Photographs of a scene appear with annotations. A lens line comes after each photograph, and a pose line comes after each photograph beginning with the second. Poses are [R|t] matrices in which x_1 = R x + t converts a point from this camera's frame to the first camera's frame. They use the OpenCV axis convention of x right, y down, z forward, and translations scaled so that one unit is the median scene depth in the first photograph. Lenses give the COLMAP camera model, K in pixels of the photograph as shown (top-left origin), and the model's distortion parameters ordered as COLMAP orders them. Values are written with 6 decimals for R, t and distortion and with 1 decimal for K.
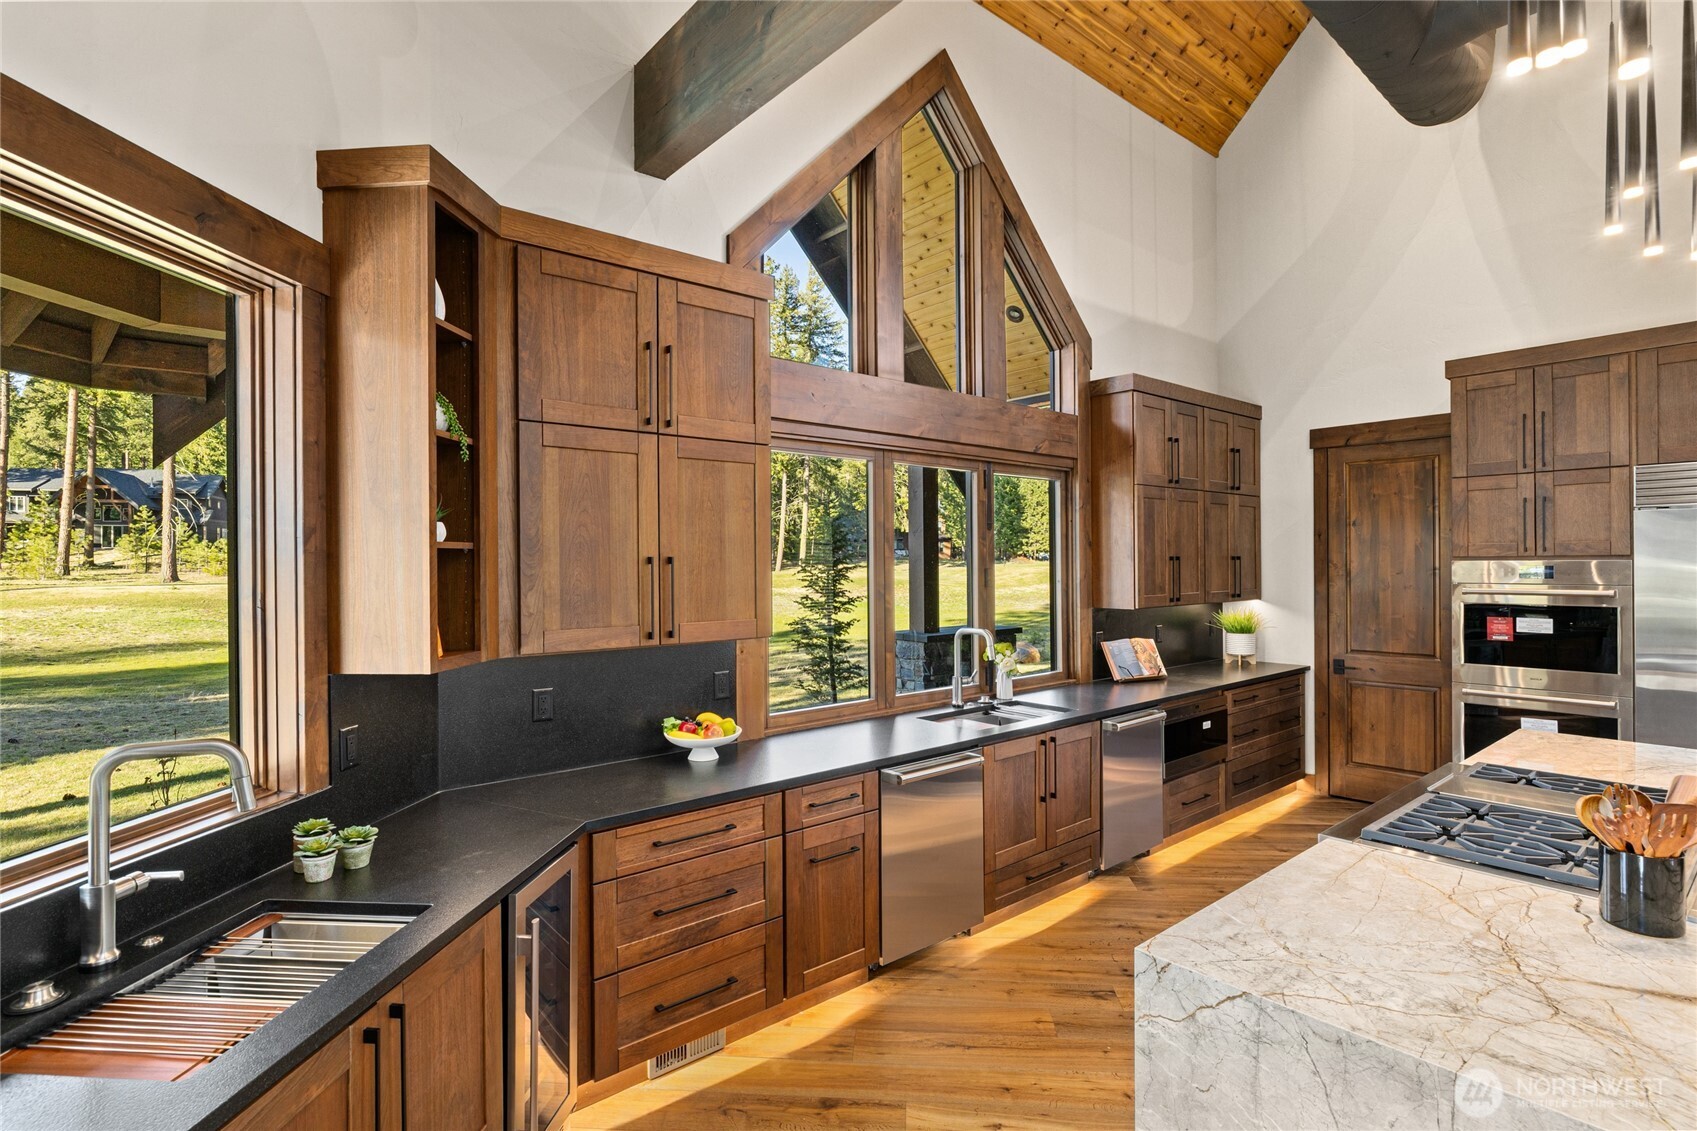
lens RADIAL K [[813.0, 0, 845.1], [0, 813.0, 554.6], [0, 0, 1]] dist [-0.004319, 0.000790]
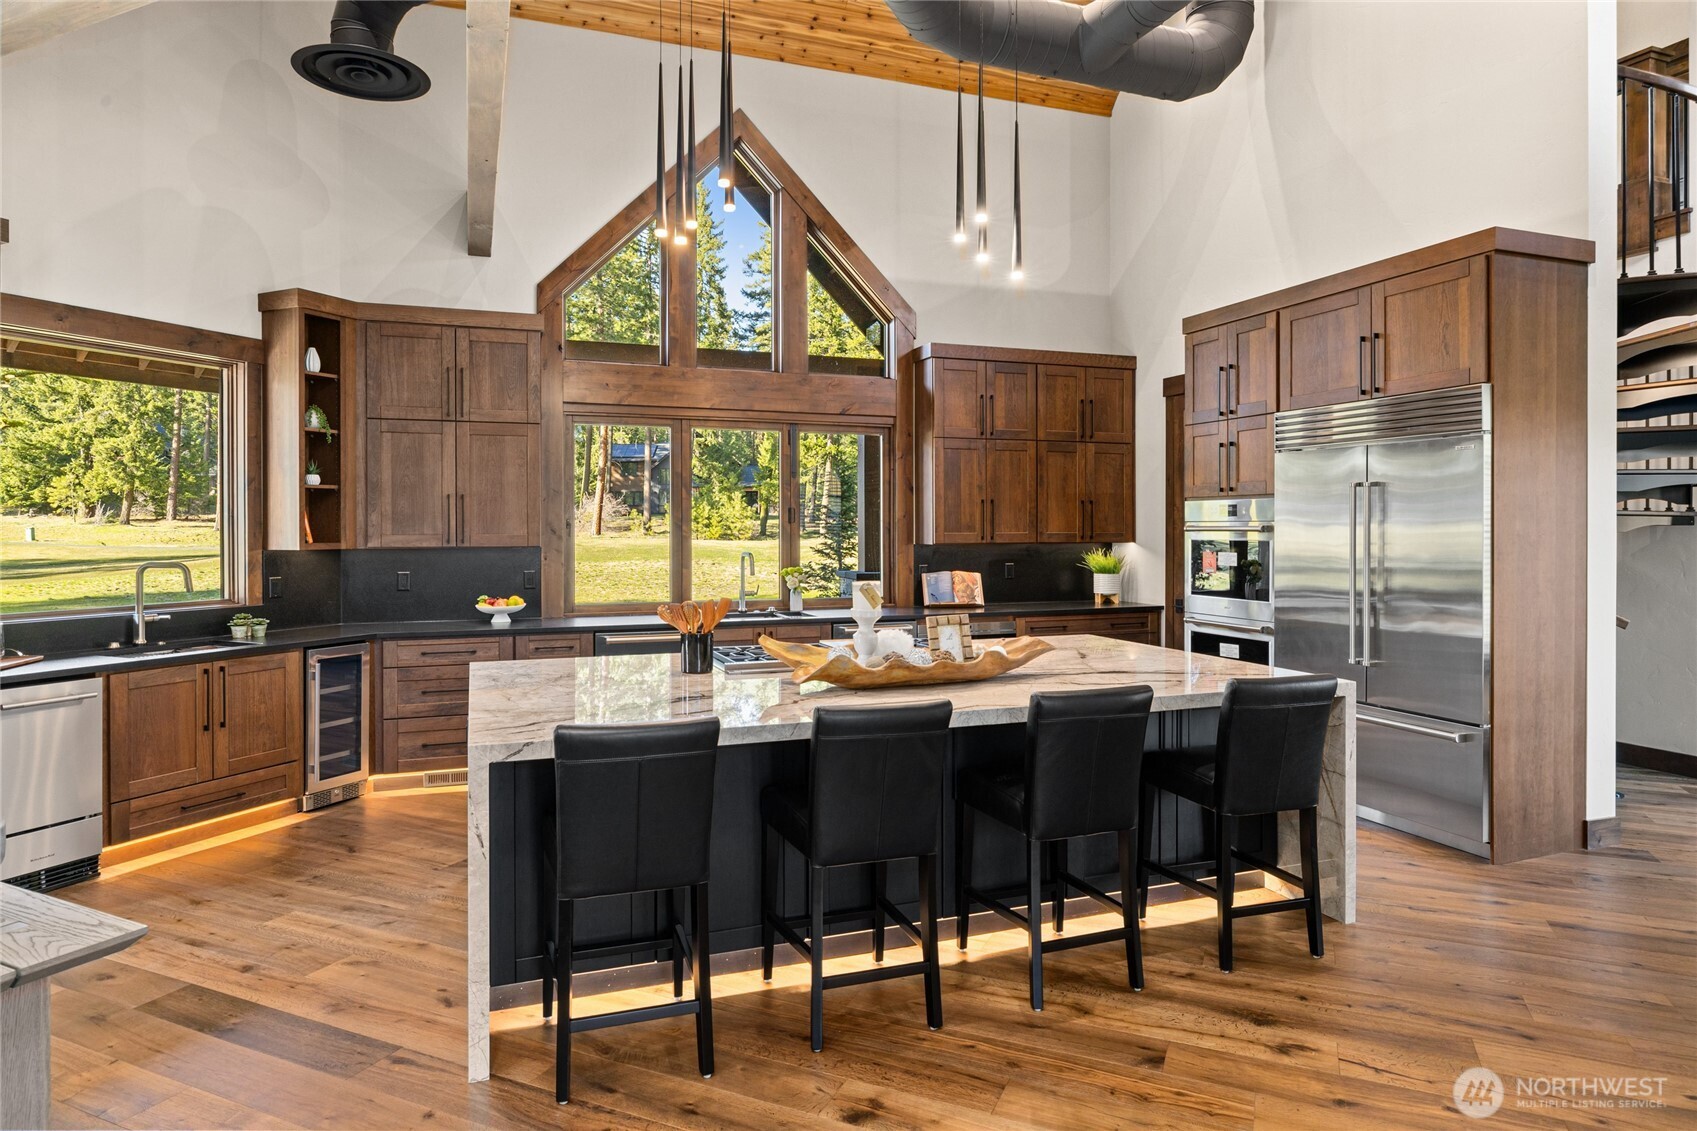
lens RADIAL K [[1063.2, 0, 920.1], [0, 1063.2, 526.5], [0, 0, 1]] dist [-0.007771, 0.000919]
pose [[0.941547, 0.004112, -0.336857, 1.464033], [-0.002160, 0.999979, 0.006169, 0.055373], [0.336875, -0.005081, 0.941536, -0.768413]]
